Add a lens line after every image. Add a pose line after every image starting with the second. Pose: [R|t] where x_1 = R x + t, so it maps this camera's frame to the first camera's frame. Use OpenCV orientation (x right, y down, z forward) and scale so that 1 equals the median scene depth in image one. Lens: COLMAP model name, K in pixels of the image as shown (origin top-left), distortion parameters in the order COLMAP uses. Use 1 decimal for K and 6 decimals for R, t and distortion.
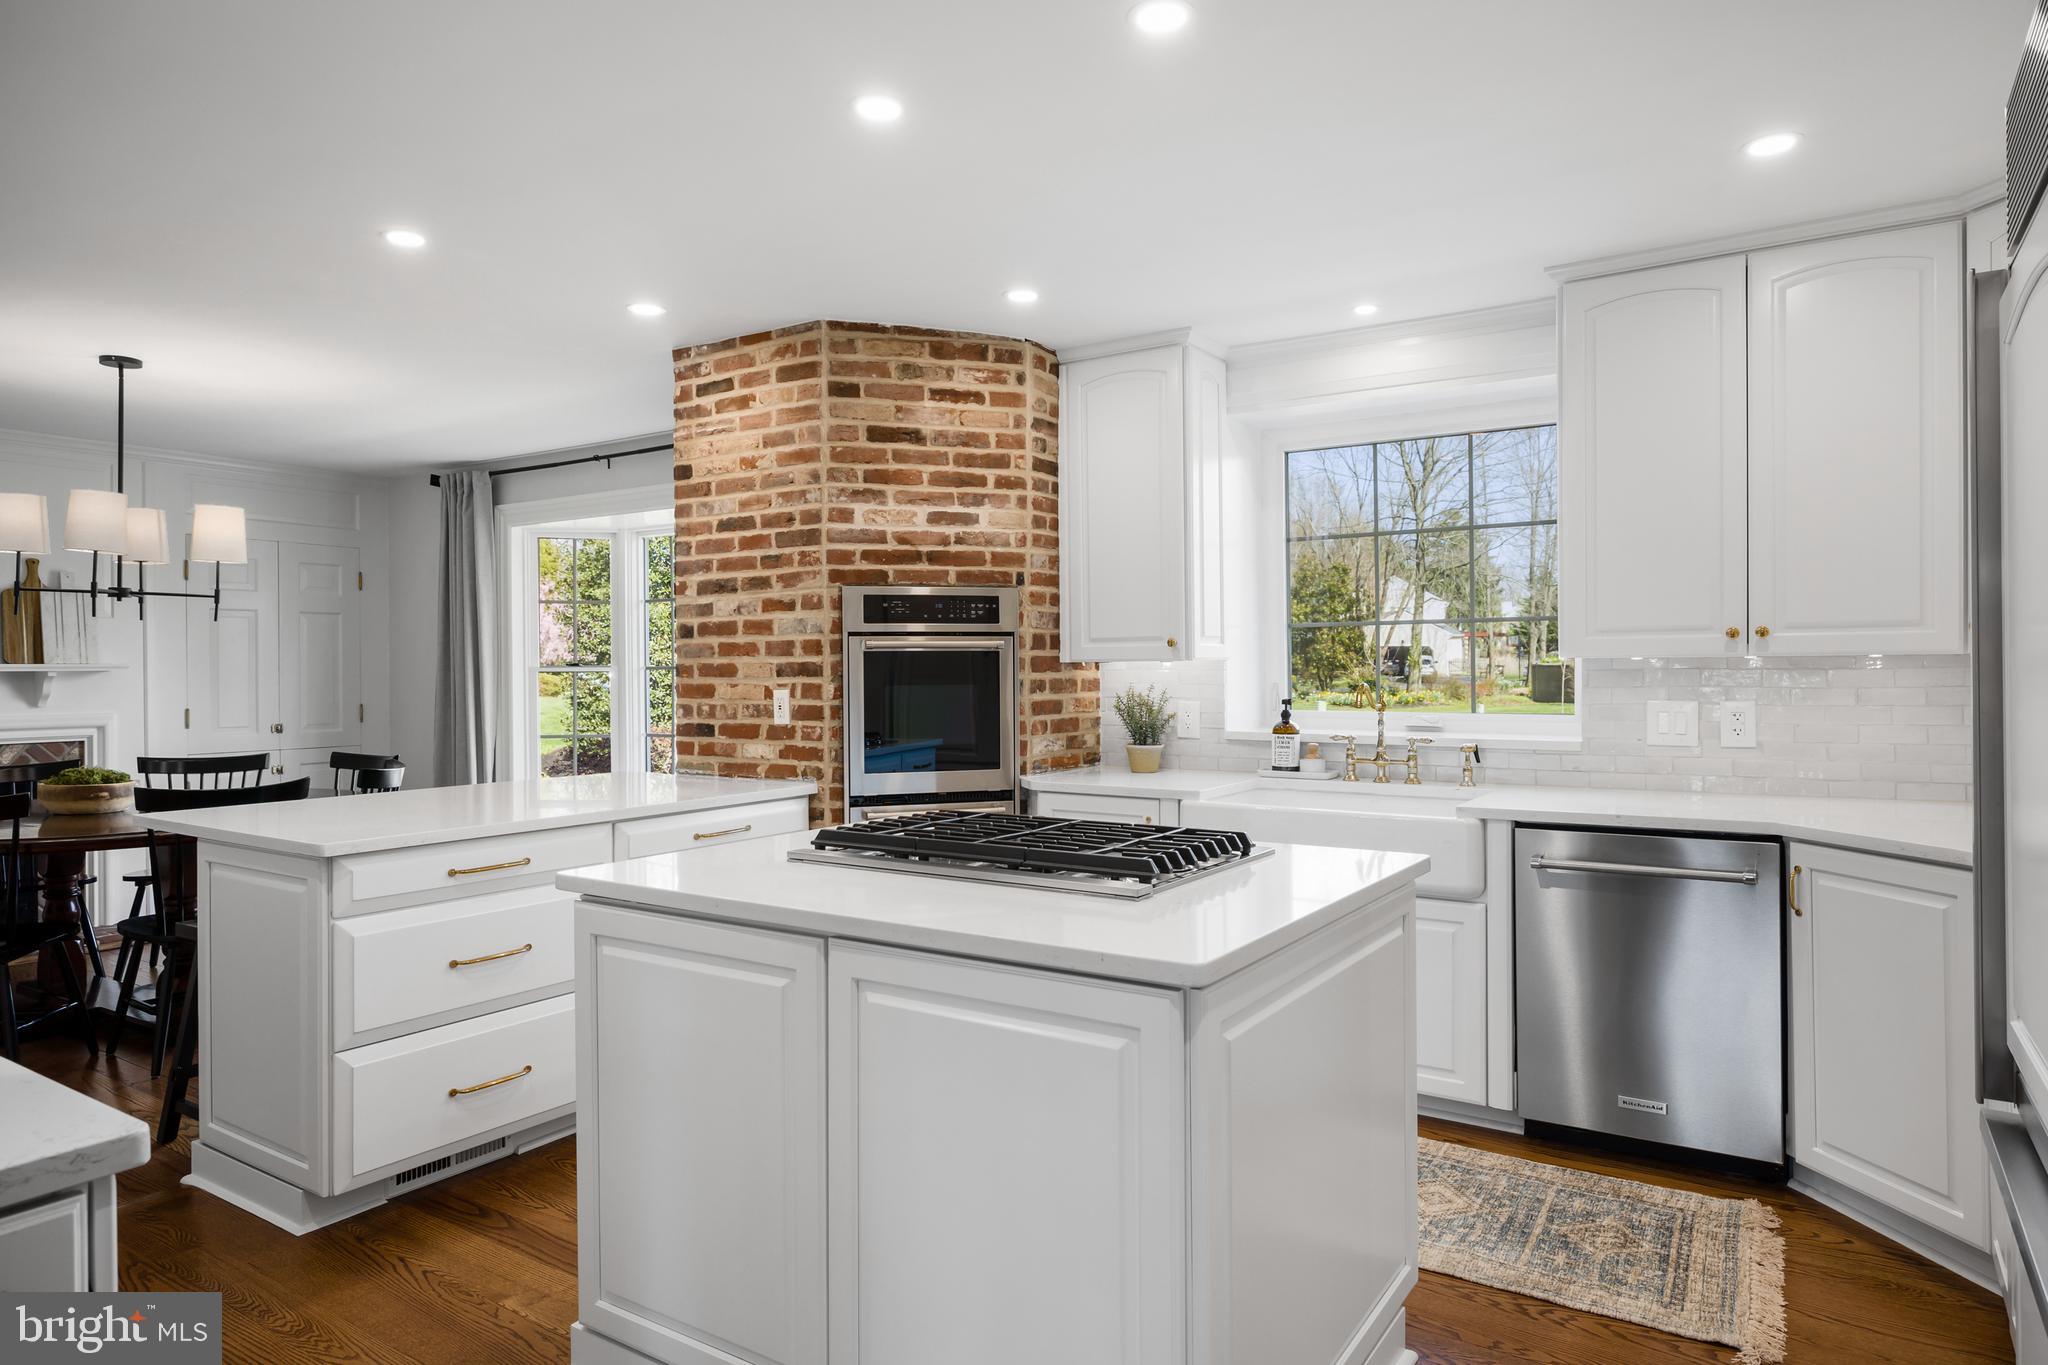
lens RADIAL K [[1221.5, 0, 1022.0], [0, 1221.5, 678.2], [0, 0, 1]] dist [-0.002996, 0.000126]
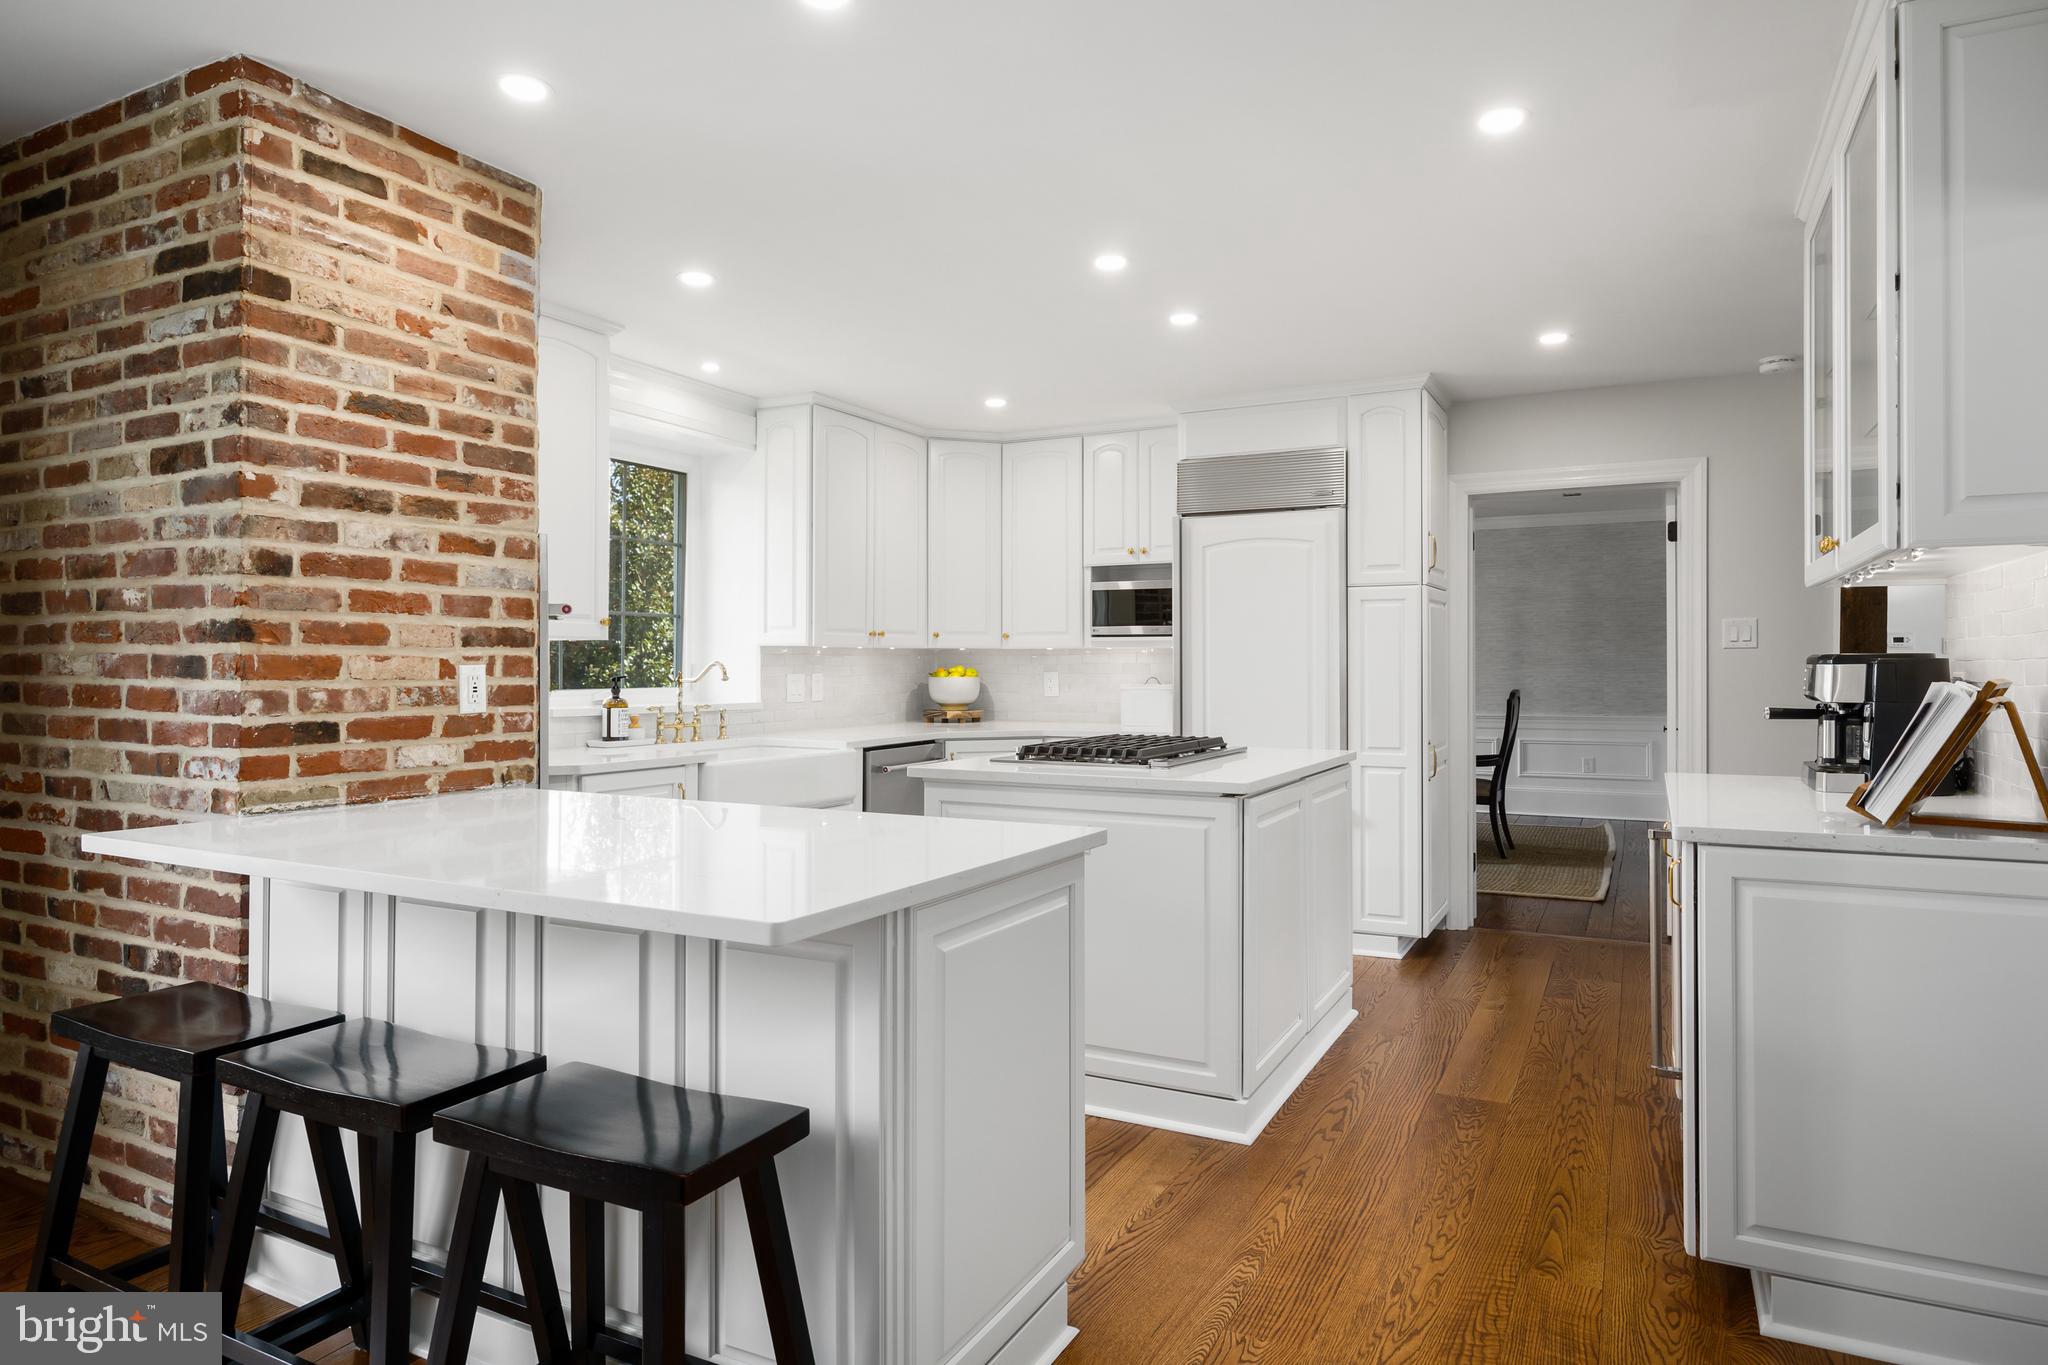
lens RADIAL K [[1221.5, 0, 1021.5], [0, 1221.5, 672.4], [0, 0, 1]] dist [-0.002996, 0.000126]
pose [[-0.108971, 0.000915, 0.994045, -0.918531], [0.007747, 0.999970, -0.000072, 0.016193], [-0.994015, 0.007693, -0.108974, 0.742906]]
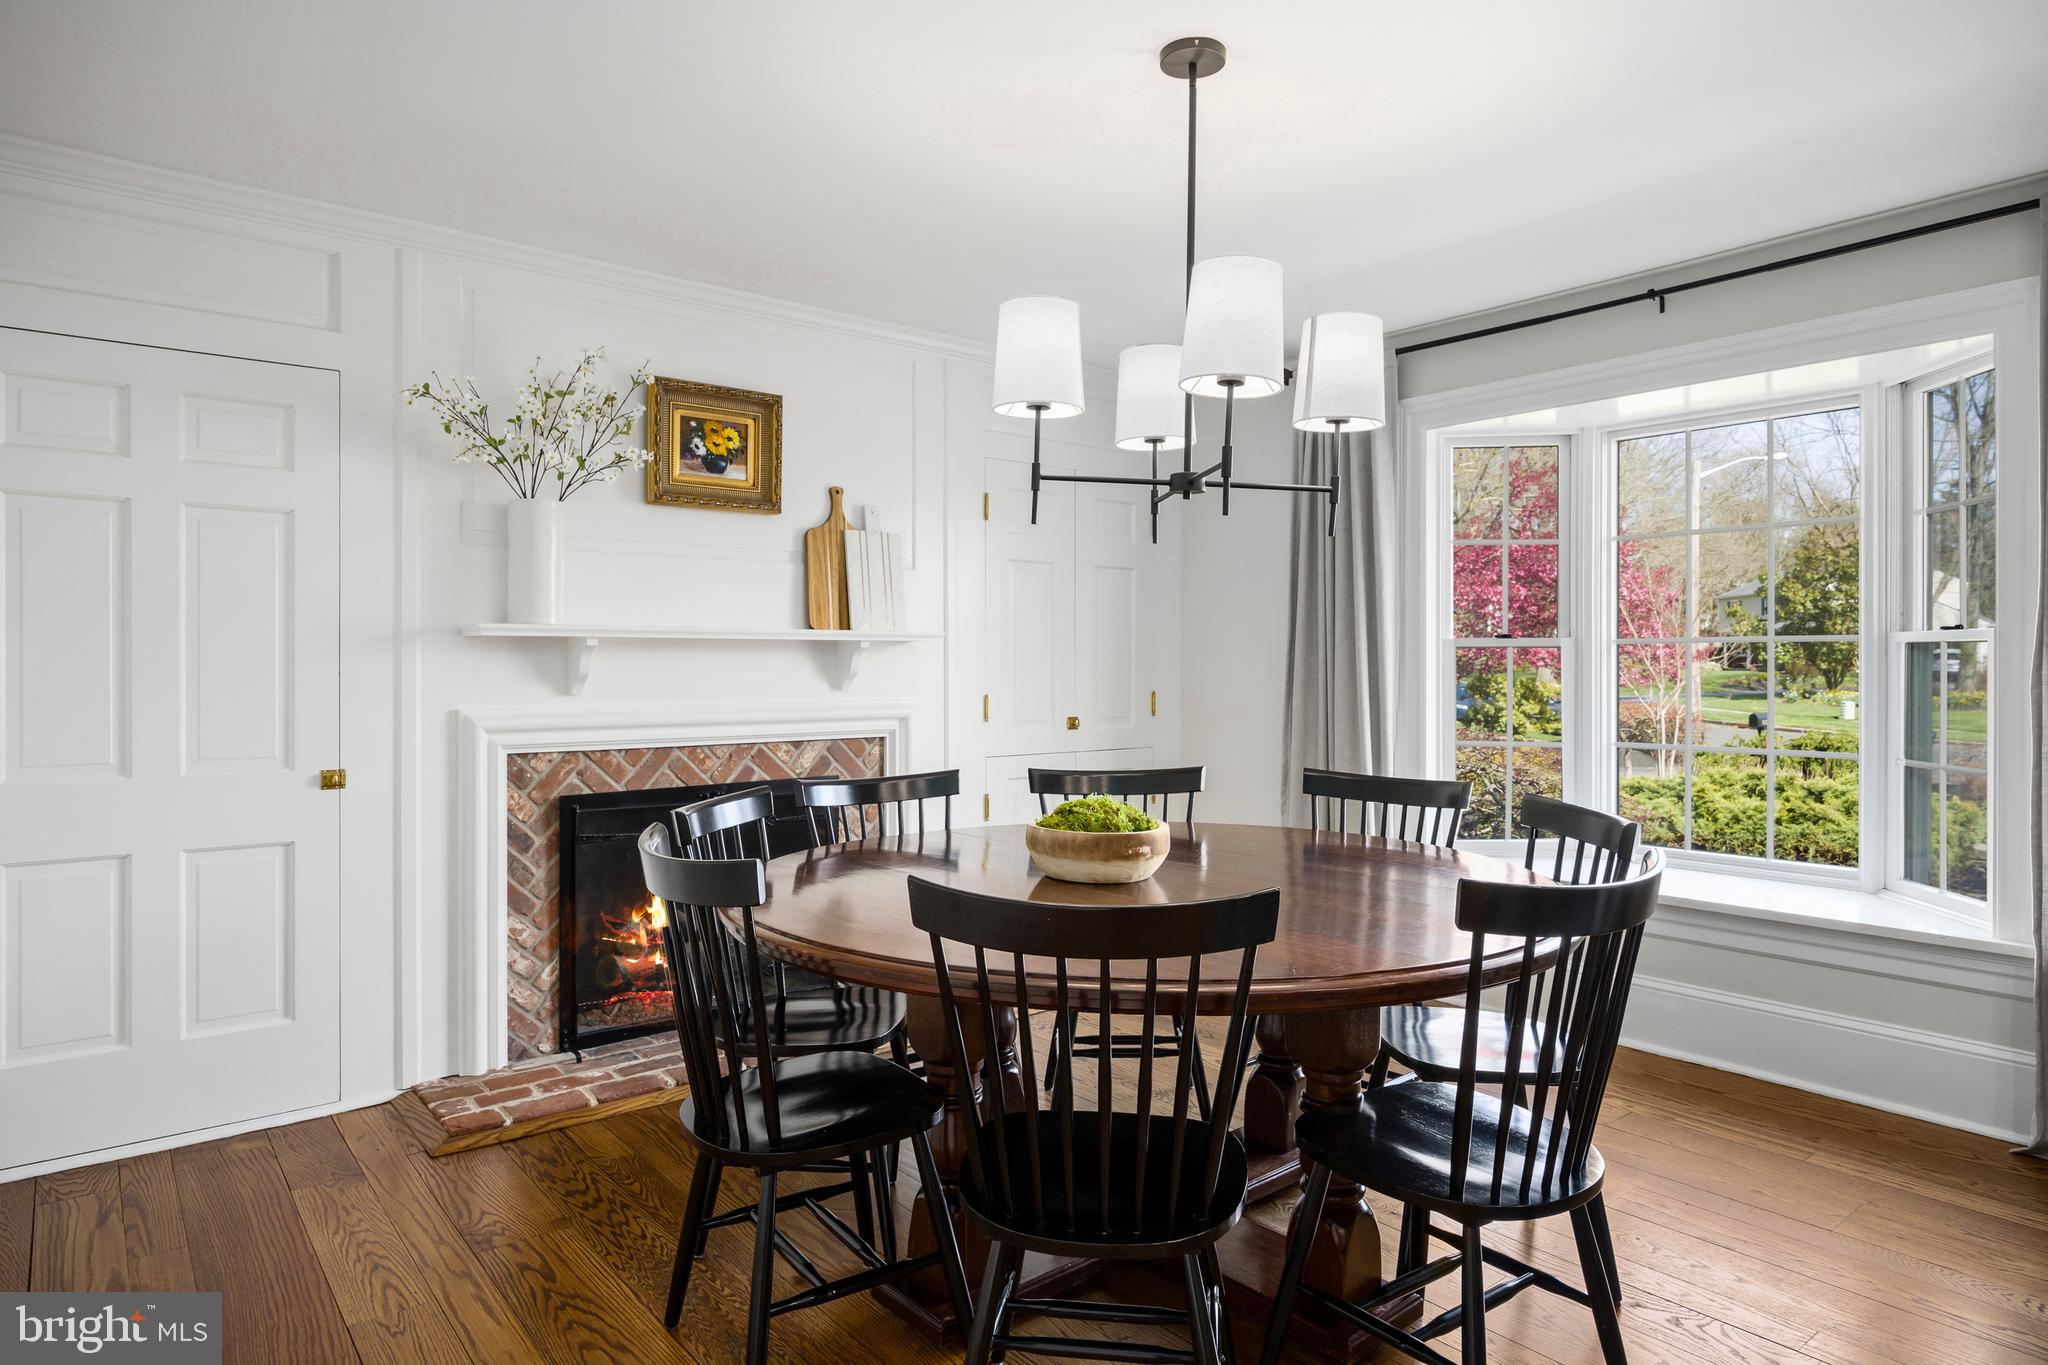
lens RADIAL K [[1221.5, 0, 1027.6], [0, 1221.5, 669.0], [0, 0, 1]] dist [-0.002996, 0.000126]
pose [[0.947796, 0.009682, -0.318729, -0.476176], [-0.009959, 0.999950, 0.000761, 0.009878], [0.318721, 0.002453, 0.947846, 0.346668]]
